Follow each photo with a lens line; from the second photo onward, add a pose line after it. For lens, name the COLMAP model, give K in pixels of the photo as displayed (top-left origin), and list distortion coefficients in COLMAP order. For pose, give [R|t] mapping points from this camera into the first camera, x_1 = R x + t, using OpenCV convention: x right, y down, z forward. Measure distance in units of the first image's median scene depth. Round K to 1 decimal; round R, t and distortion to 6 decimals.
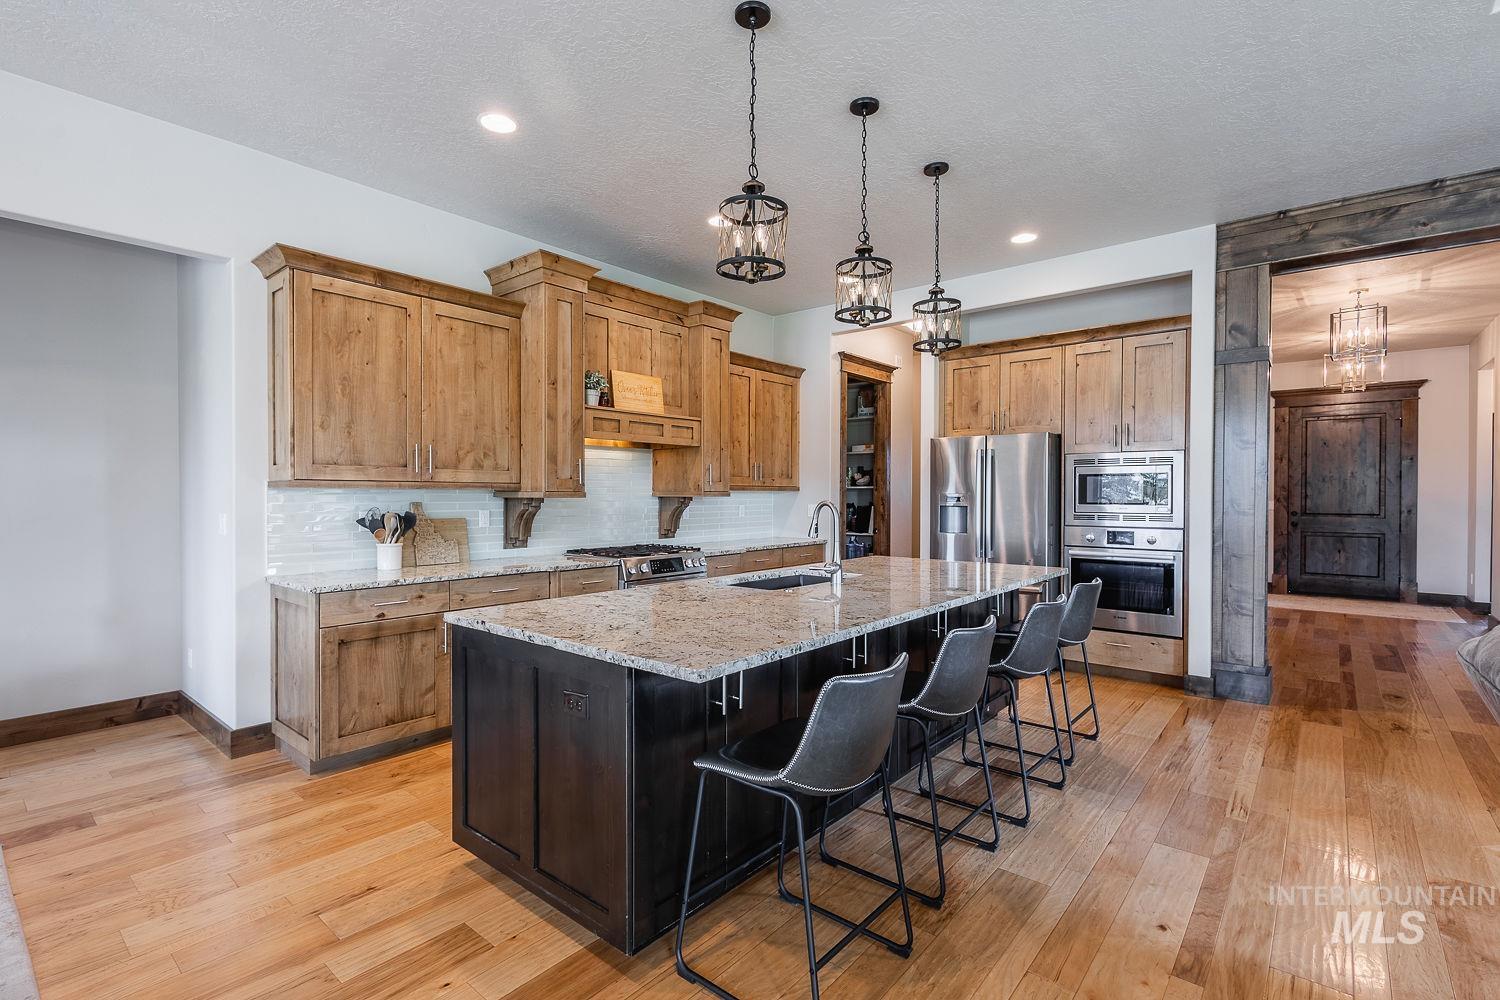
lens RADIAL K [[696.0, 0, 750.0], [0, 696.0, 500.0], [0, 0, 1]] dist [0.012176, -0.004256]
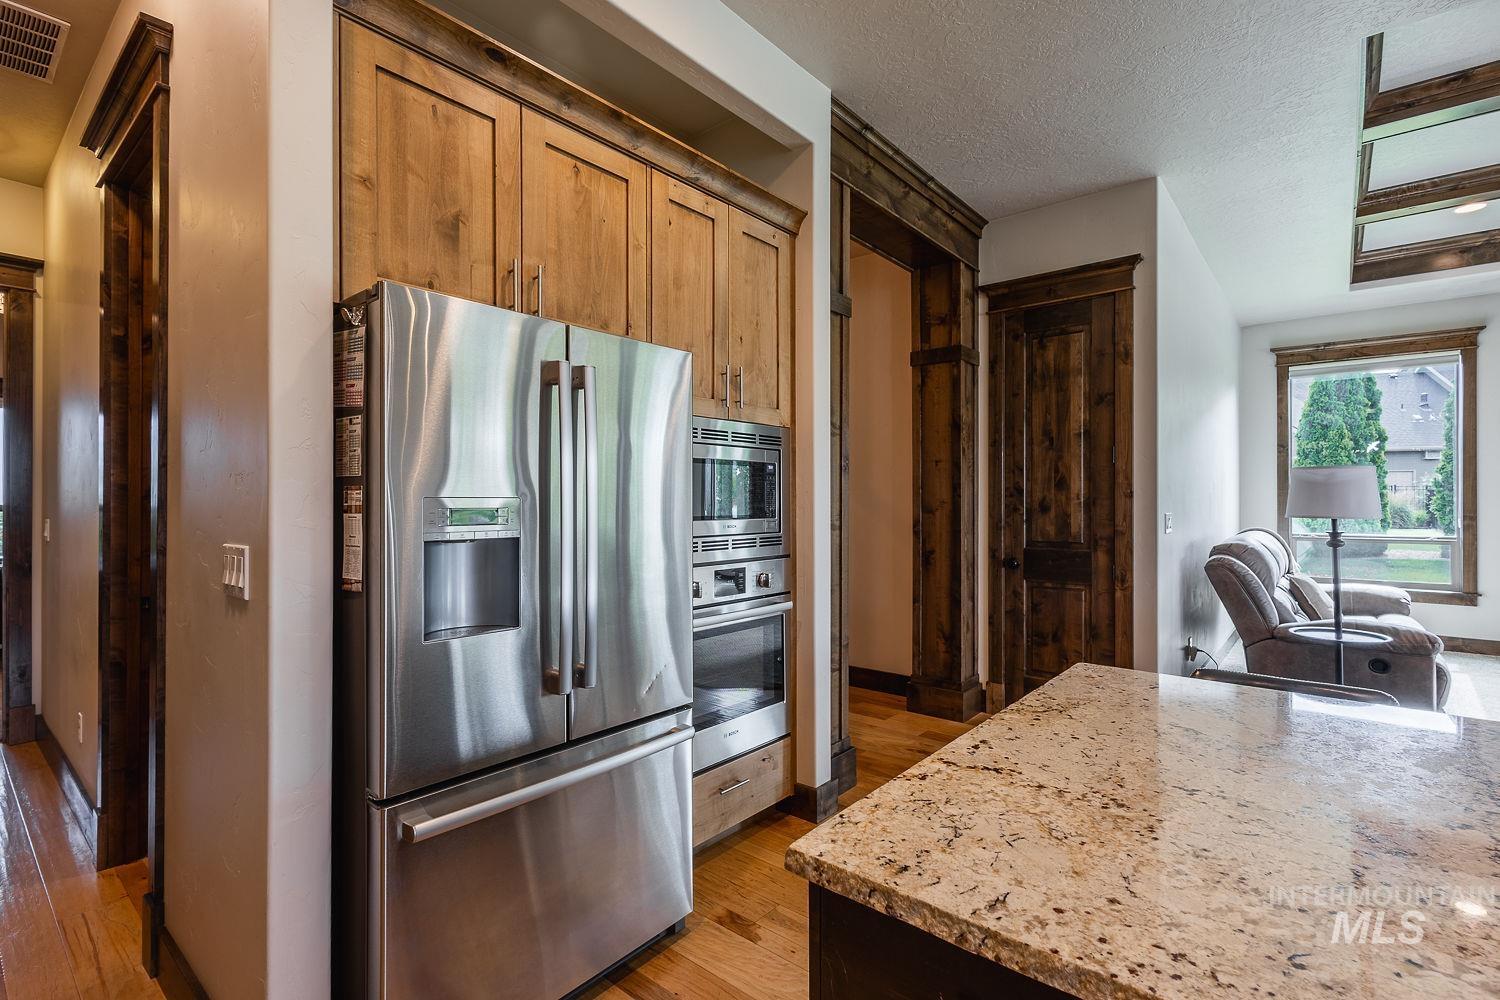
lens RADIAL K [[696.0, 0, 750.0], [0, 696.0, 500.0], [0, 0, 1]] dist [0.012176, -0.004256]
pose [[0.000080, -0.000341, 1.000000, 0.003372], [0.009307, 0.999957, 0.000340, -0.008514], [-0.999957, 0.009307, 0.000083, 1.065219]]
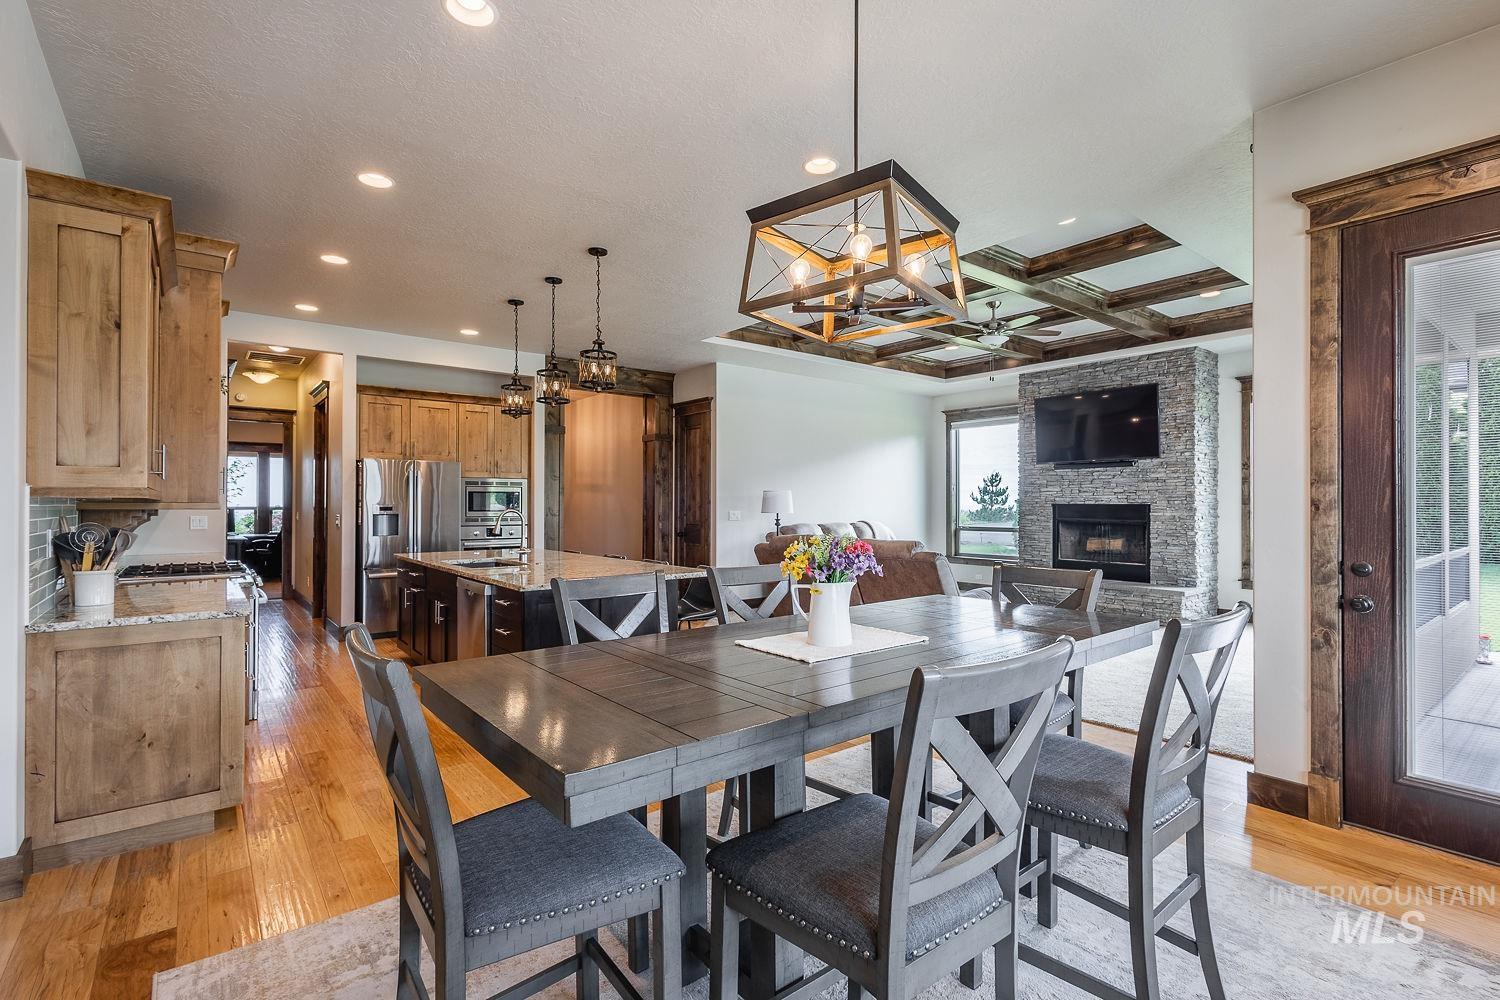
lens RADIAL K [[696.0, 0, 750.0], [0, 696.0, 500.0], [0, 0, 1]] dist [0.012176, -0.004256]
pose [[0.196876, 0.005729, 0.980412, -0.977643], [0.007981, 0.999940, -0.007445, -0.002499], [-0.980396, 0.009291, 0.196818, 0.130782]]
